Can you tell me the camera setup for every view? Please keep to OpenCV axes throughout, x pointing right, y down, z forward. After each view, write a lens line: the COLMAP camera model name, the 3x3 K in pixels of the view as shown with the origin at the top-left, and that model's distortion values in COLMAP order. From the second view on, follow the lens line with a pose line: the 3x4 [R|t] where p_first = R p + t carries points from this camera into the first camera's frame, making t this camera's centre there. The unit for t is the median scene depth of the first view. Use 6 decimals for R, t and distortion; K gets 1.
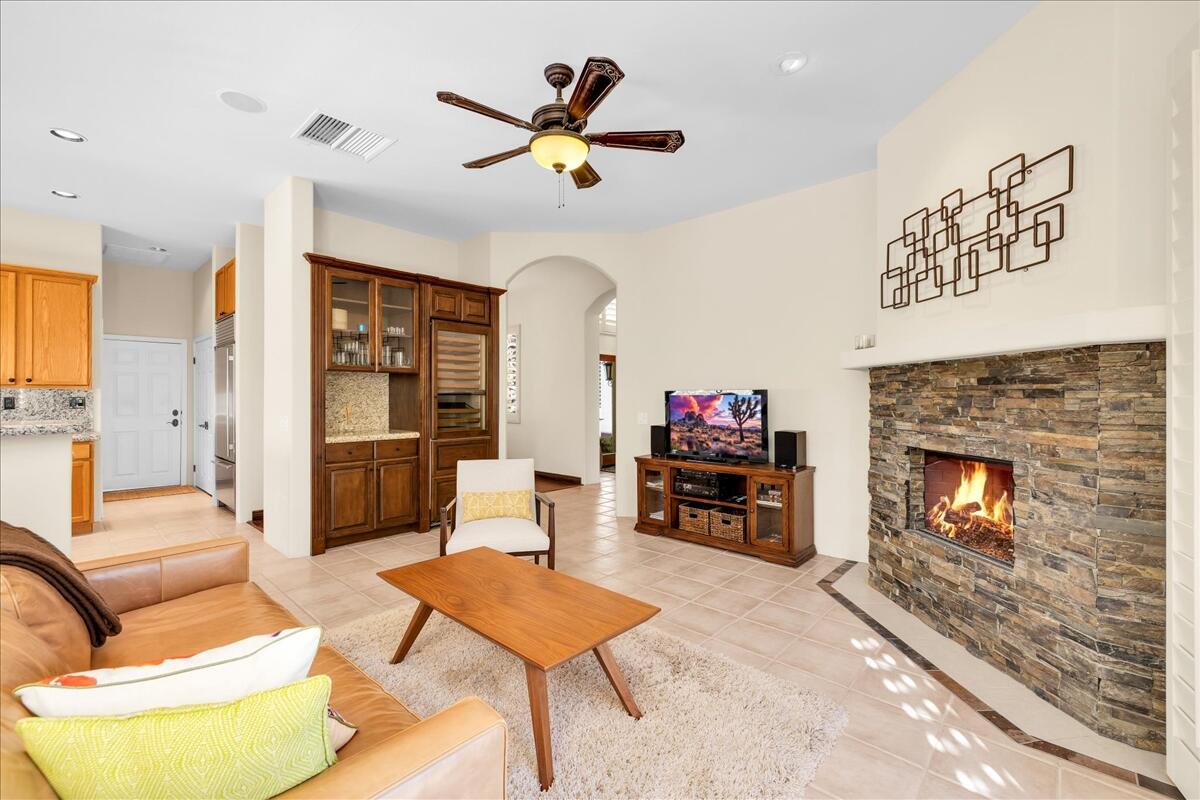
lens RADIAL K [[506.9, 0, 602.0], [0, 506.9, 398.5], [0, 0, 1]] dist [0.001012, 0.000381]
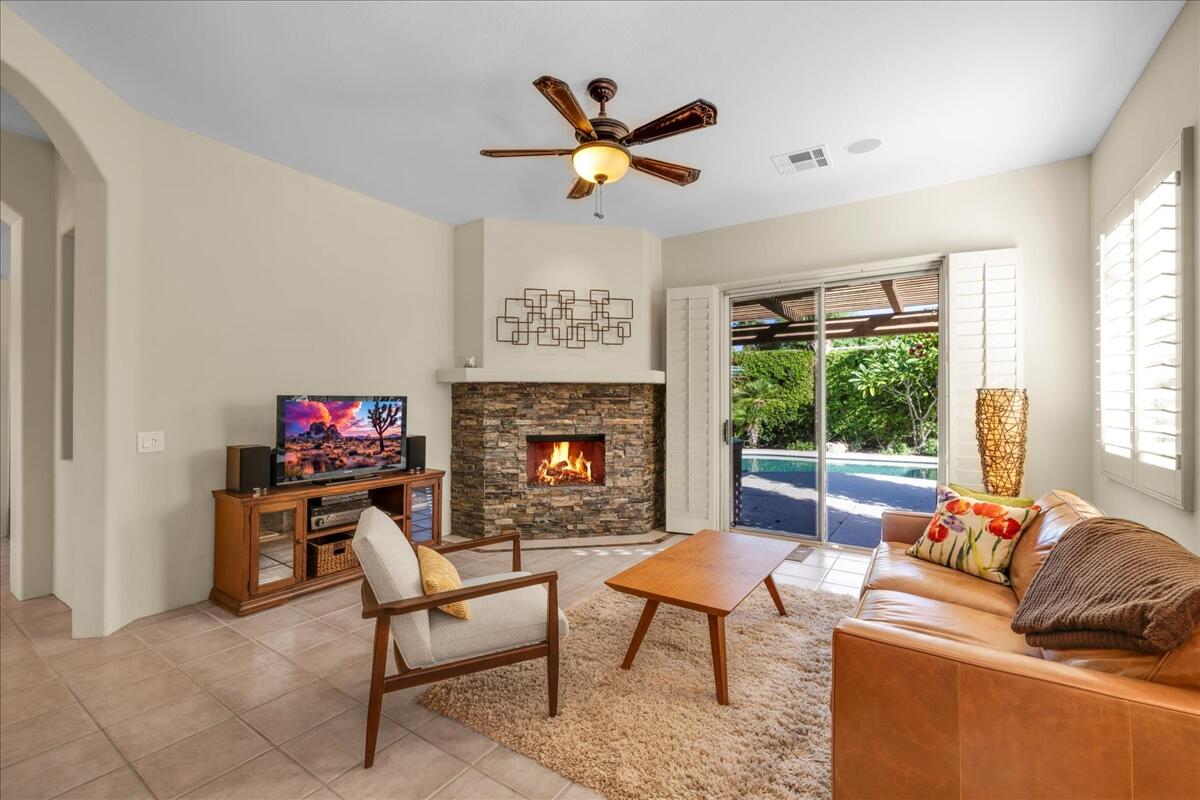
lens RADIAL K [[506.9, 0, 581.7], [0, 506.9, 401.6], [0, 0, 1]] dist [0.001012, 0.000381]
pose [[-0.133556, 0.001902, 0.991039, -0.701964], [0.003164, 0.999994, -0.001493, -0.004303], [-0.991036, 0.002936, -0.133561, 0.757965]]
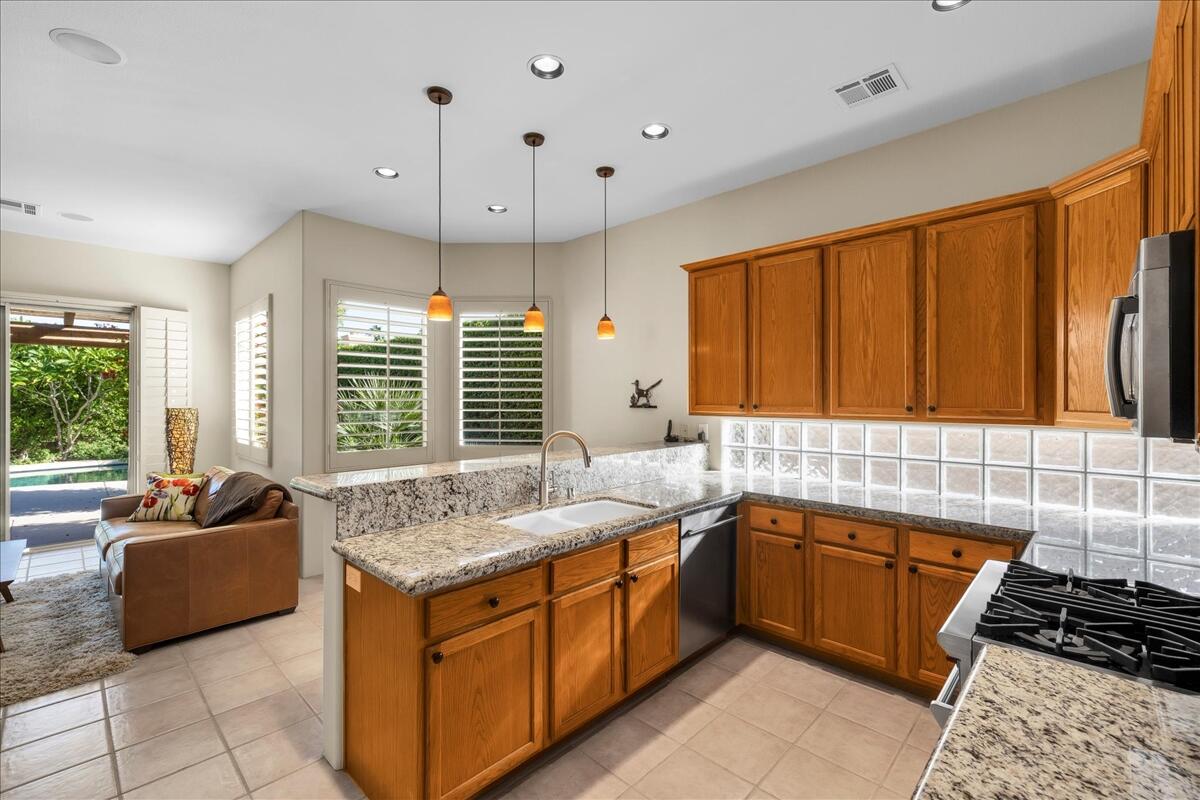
lens RADIAL K [[517.0, 0, 602.7], [0, 517.0, 397.8], [0, 0, 1]] dist [0.001832, 0.000342]
pose [[-0.999866, -0.002840, 0.016146, -1.040792], [-0.002784, 0.999990, 0.003486, -0.053668], [-0.016155, 0.003441, -0.999864, 1.232066]]
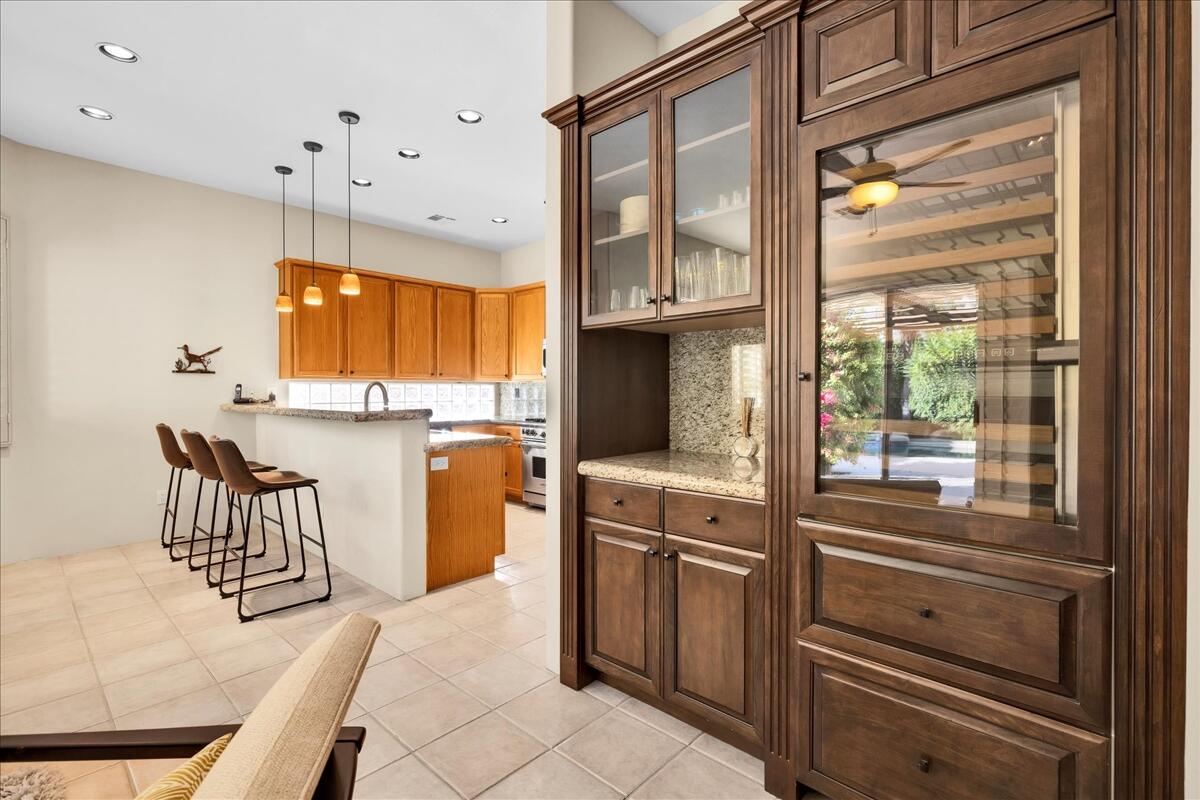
lens RADIAL K [[552.0, 0, 594.6], [0, 552.0, 392.7], [0, 0, 1]] dist [-0.004766, 0.001641]
pose [[-0.012129, 0.000531, -0.999926, 0.007879], [-0.001912, 0.999998, 0.000554, 0.007671], [0.999925, 0.001919, -0.012128, 1.008662]]
